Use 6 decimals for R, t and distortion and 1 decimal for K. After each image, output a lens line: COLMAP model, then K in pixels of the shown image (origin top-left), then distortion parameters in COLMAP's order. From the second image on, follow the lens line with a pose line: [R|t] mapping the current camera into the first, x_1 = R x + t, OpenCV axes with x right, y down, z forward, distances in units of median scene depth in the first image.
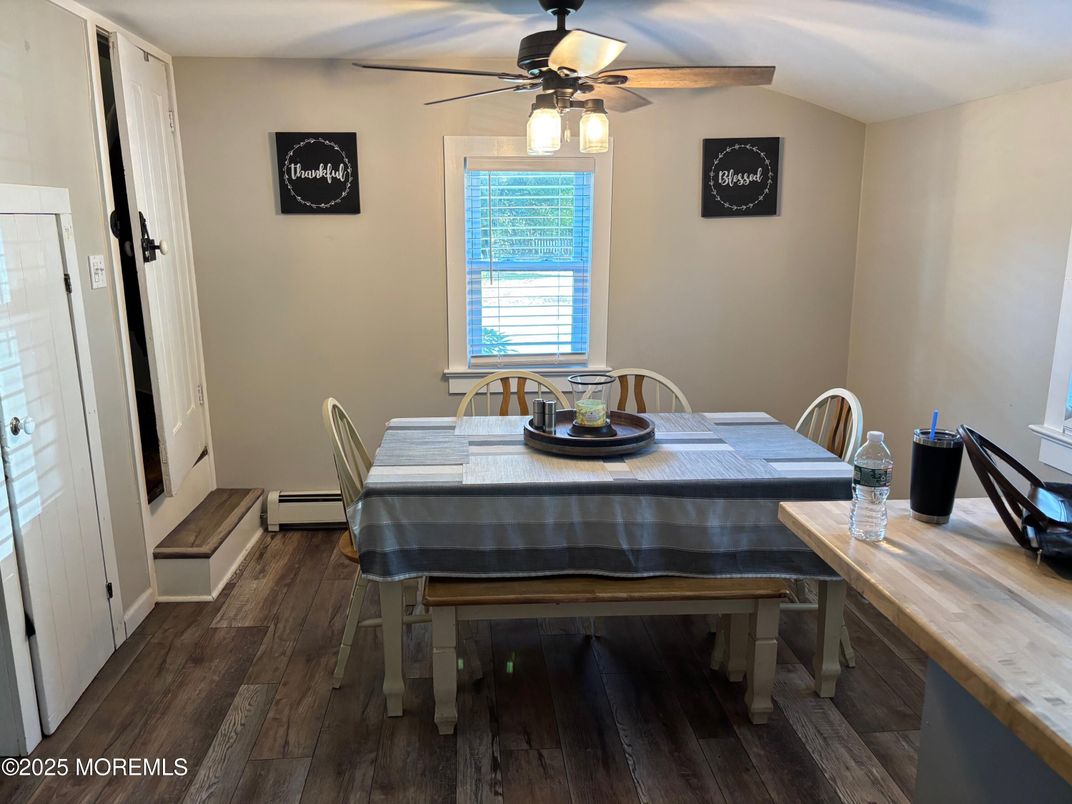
lens RADIAL K [[812.5, 0, 530.8], [0, 812.5, 395.5], [0, 0, 1]] dist [0.060748, -0.079912]
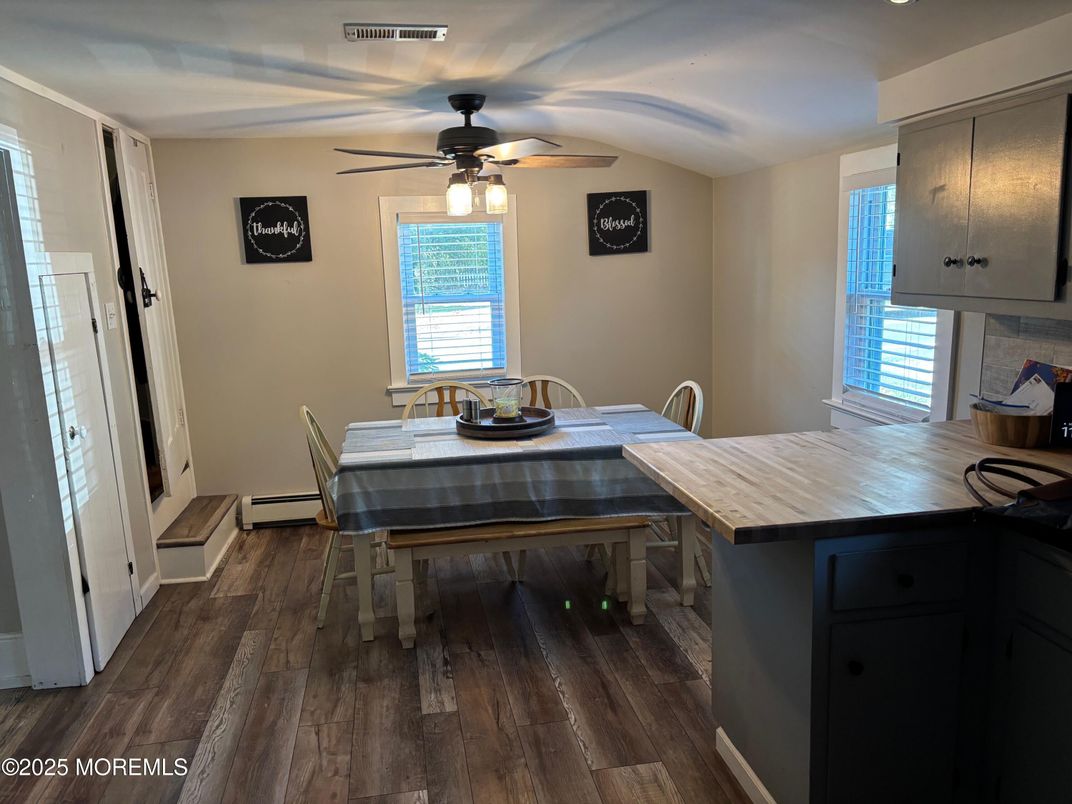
lens RADIAL K [[809.5, 0, 540.0], [0, 809.5, 400.5], [0, 0, 1]] dist [0.081007, -0.135841]
pose [[0.994196, -0.050243, 0.095128, 0.003579], [0.053120, 0.998196, -0.027964, 0.044986], [-0.093551, 0.032855, 0.995072, -0.286265]]
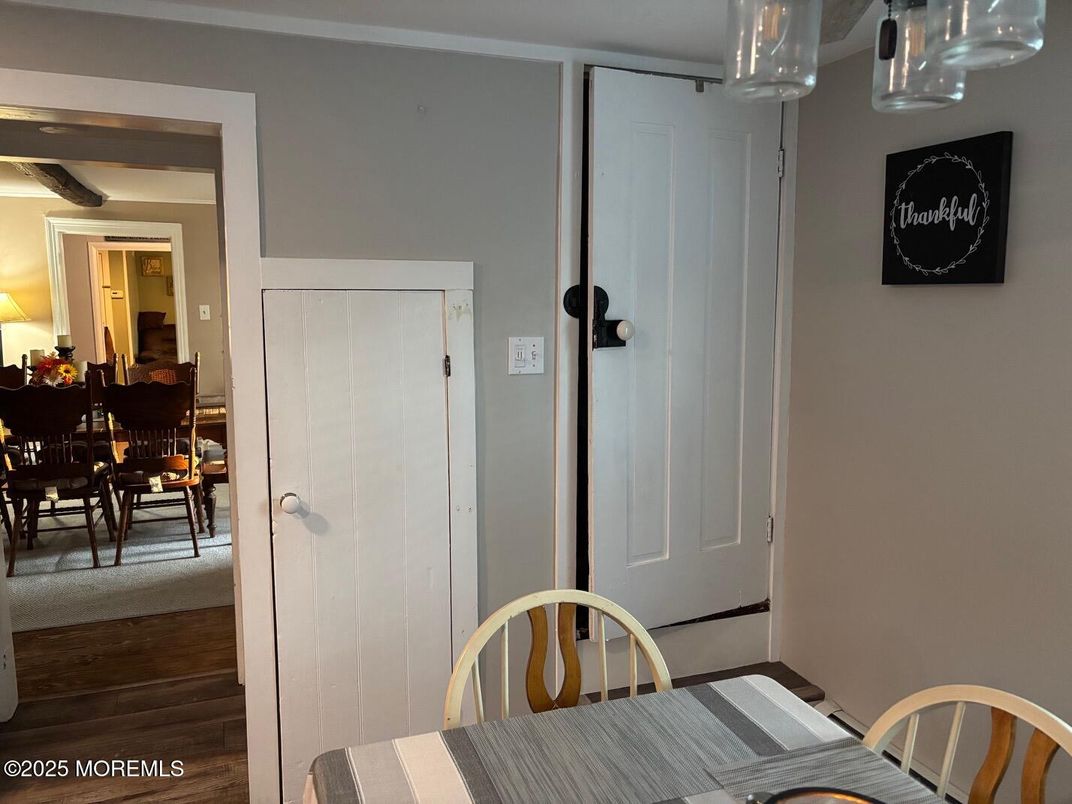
lens RADIAL K [[807.4, 0, 536.0], [0, 807.4, 402.0], [0, 0, 1]] dist [0.070431, -0.077369]
pose [[0.265086, 0.139548, -0.954073, 0.269309], [-0.201160, 0.975703, 0.086820, -0.161943], [0.943008, 0.168907, 0.286716, 0.700091]]
